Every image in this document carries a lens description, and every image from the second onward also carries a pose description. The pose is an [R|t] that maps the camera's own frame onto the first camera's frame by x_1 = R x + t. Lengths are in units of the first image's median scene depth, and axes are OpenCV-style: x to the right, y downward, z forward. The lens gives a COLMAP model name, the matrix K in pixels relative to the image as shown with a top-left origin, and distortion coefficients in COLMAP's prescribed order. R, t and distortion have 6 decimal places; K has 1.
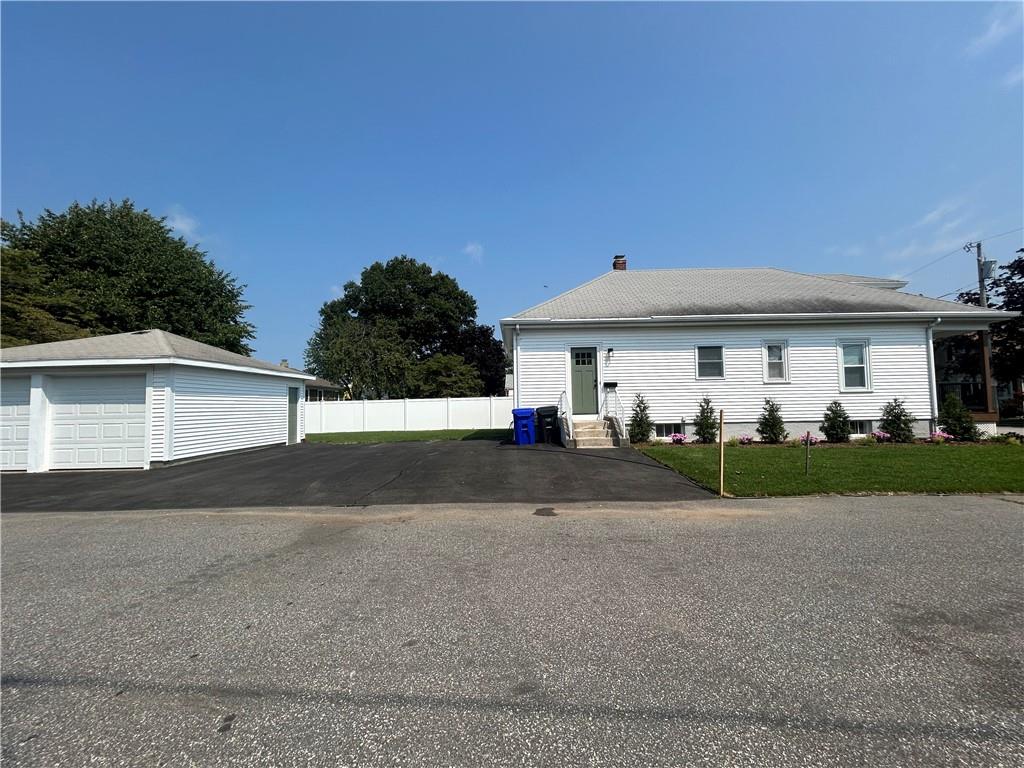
lens RADIAL K [[413.3, 0, 509.5], [0, 413.3, 382.1], [0, 0, 1]] dist [-0.000982, -0.000052]
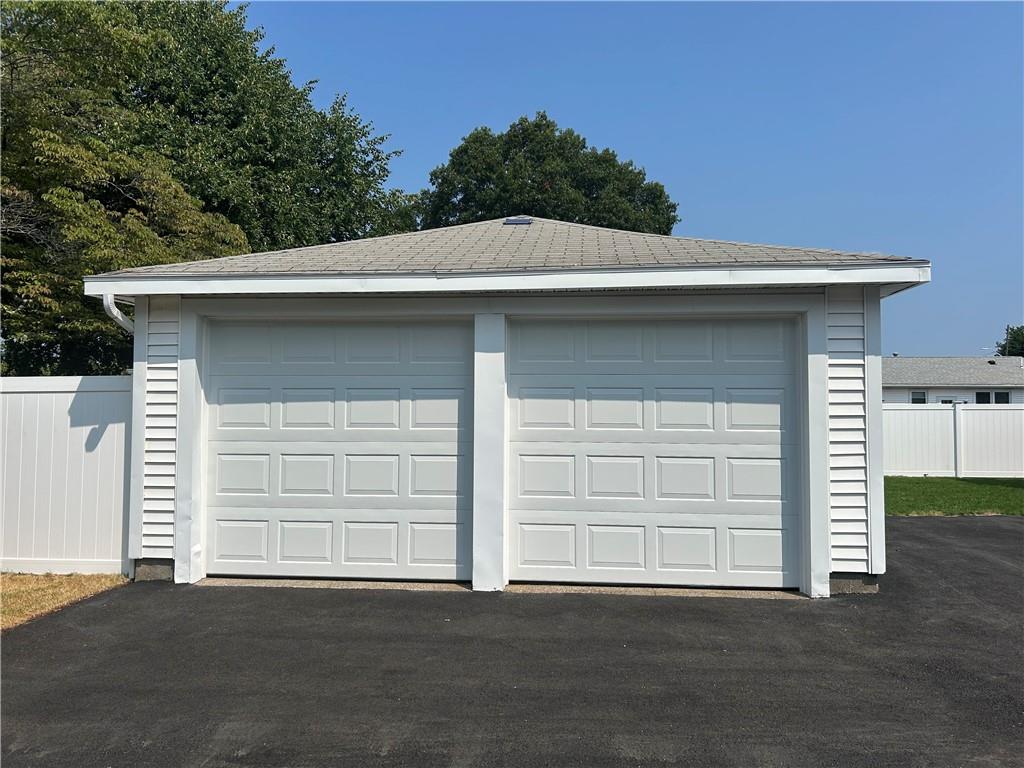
lens RADIAL K [[767.0, 0, 512.0], [0, 767.0, 384.0], [0, 0, 1]] dist [0.060688, -0.064117]
pose [[0.995018, 0.018713, -0.097927, -0.821093], [-0.017109, 0.999706, 0.017197, 0.023481], [0.098220, -0.015436, 0.995045, 0.264650]]
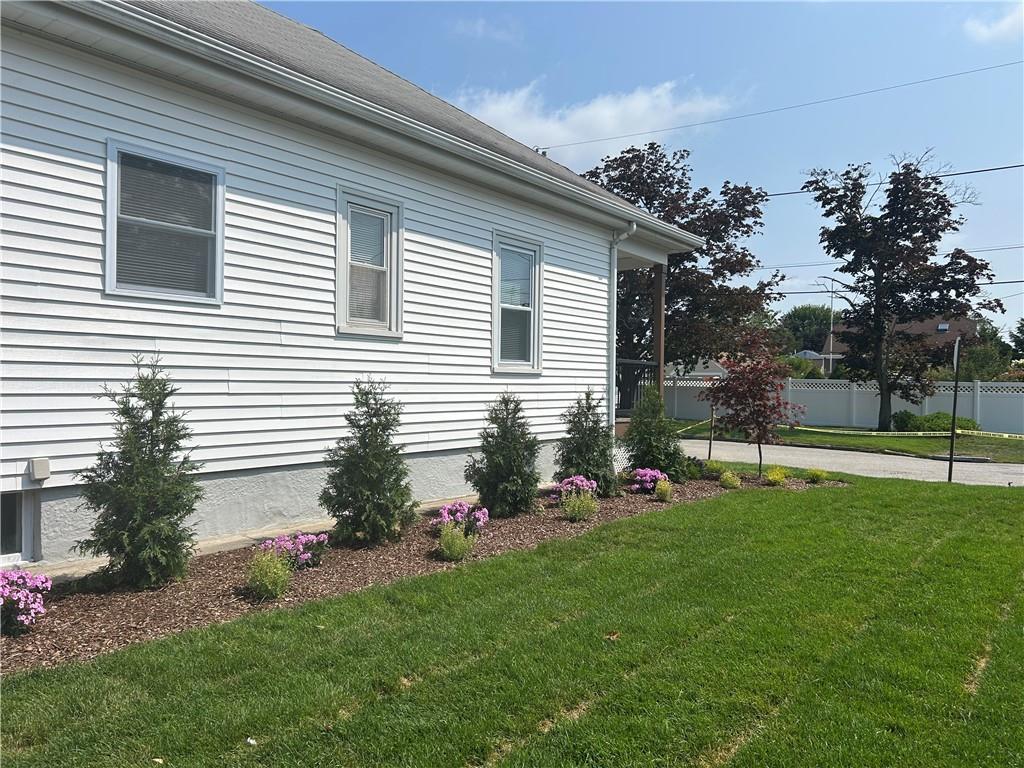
lens RADIAL K [[767.0, 0, 512.0], [0, 767.0, 384.0], [0, 0, 1]] dist [0.060688, -0.064117]
pose [[0.594955, 0.022654, 0.803439, 0.239936], [-0.060814, 0.998006, 0.016894, 0.022383], [-0.801455, -0.058911, 0.595147, 0.558019]]
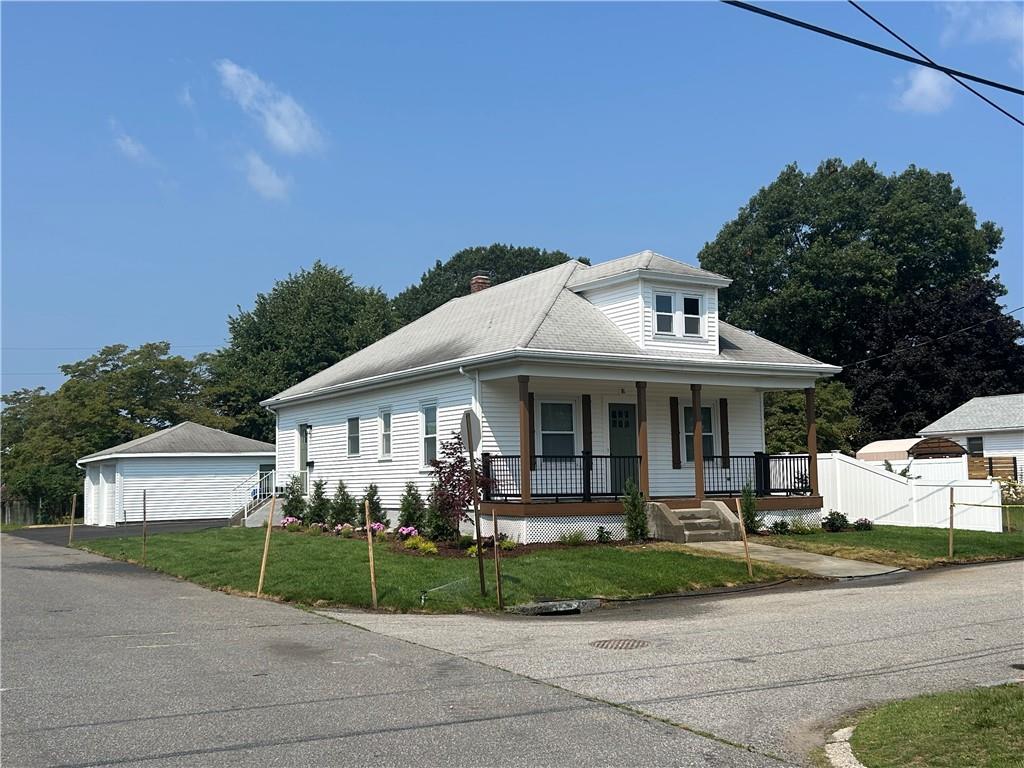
lens RADIAL K [[1100.7, 0, 511.4], [0, 1100.7, 401.1], [0, 0, 1]] dist [-0.002675, -0.003958]
pose [[0.527693, -0.056555, -0.847551, 2.588396], [0.058681, 0.997824, -0.030047, -0.033882], [0.847406, -0.033880, 0.529863, 0.072600]]
